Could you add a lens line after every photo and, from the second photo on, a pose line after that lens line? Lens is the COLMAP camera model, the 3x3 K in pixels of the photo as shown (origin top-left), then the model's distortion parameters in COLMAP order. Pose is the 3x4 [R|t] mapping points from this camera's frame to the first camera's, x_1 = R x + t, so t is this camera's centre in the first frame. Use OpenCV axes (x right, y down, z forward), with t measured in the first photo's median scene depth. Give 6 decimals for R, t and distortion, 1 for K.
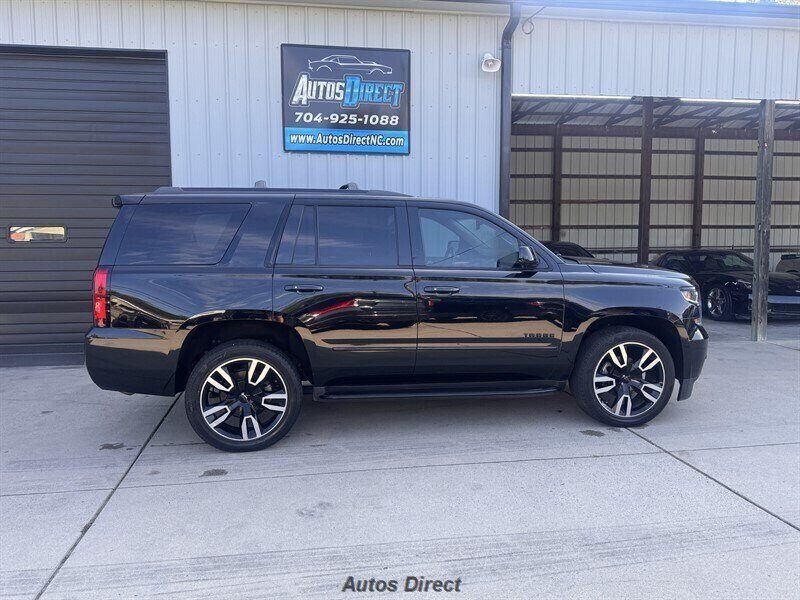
lens RADIAL K [[653.3, 0, 398.4], [0, 653.3, 301.9], [0, 0, 1]] dist [0.146480, -0.271103]
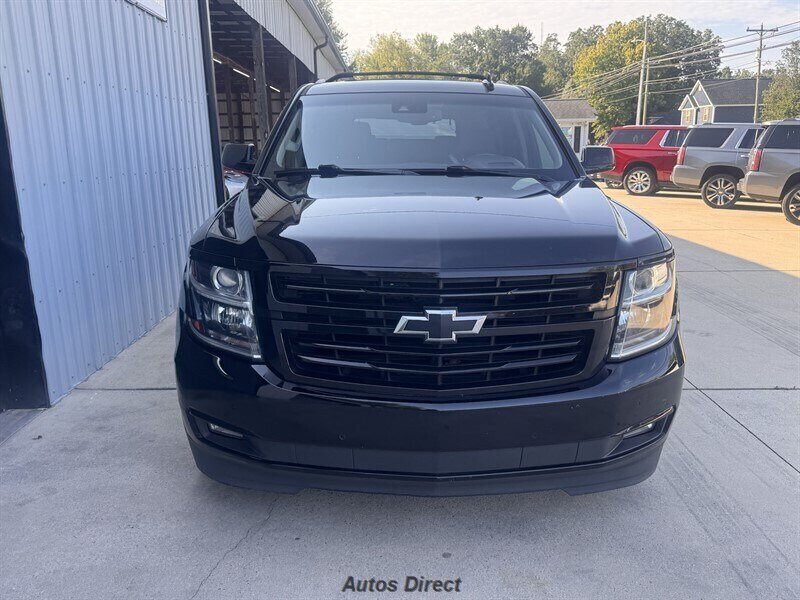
lens RADIAL K [[668.9, 0, 414.1], [0, 668.9, 289.4], [0, 0, 1]] dist [0.015547, 0.005015]
pose [[0.123565, -0.208356, 0.970216, -0.749432], [0.104273, 0.975022, 0.196108, -0.054849], [-0.986843, 0.076936, 0.142205, 0.668250]]
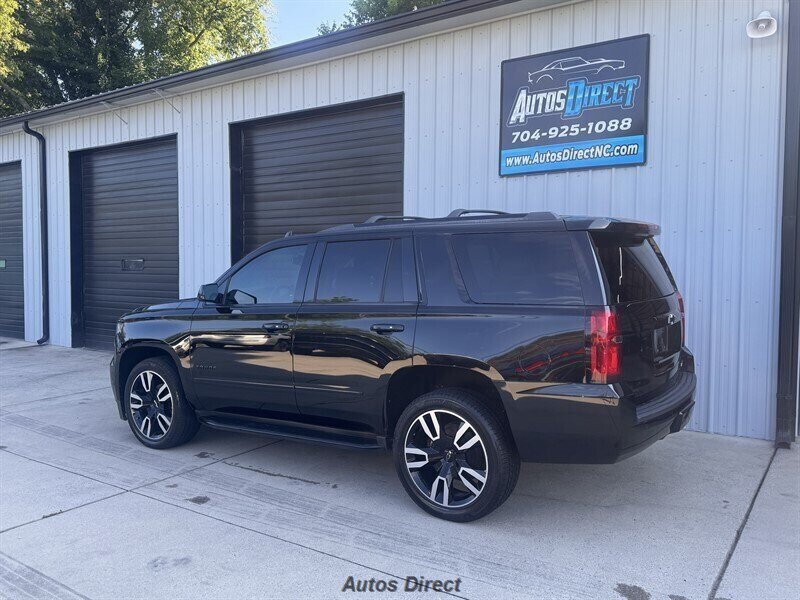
lens RADIAL K [[656.3, 0, 394.7], [0, 656.3, 294.9], [0, 0, 1]] dist [0.132988, -0.266413]
pose [[0.717821, 0.036537, -0.695269, 0.366790], [-0.069902, 0.997358, -0.019758, -0.035196], [0.692710, 0.062784, 0.718478, 0.248040]]
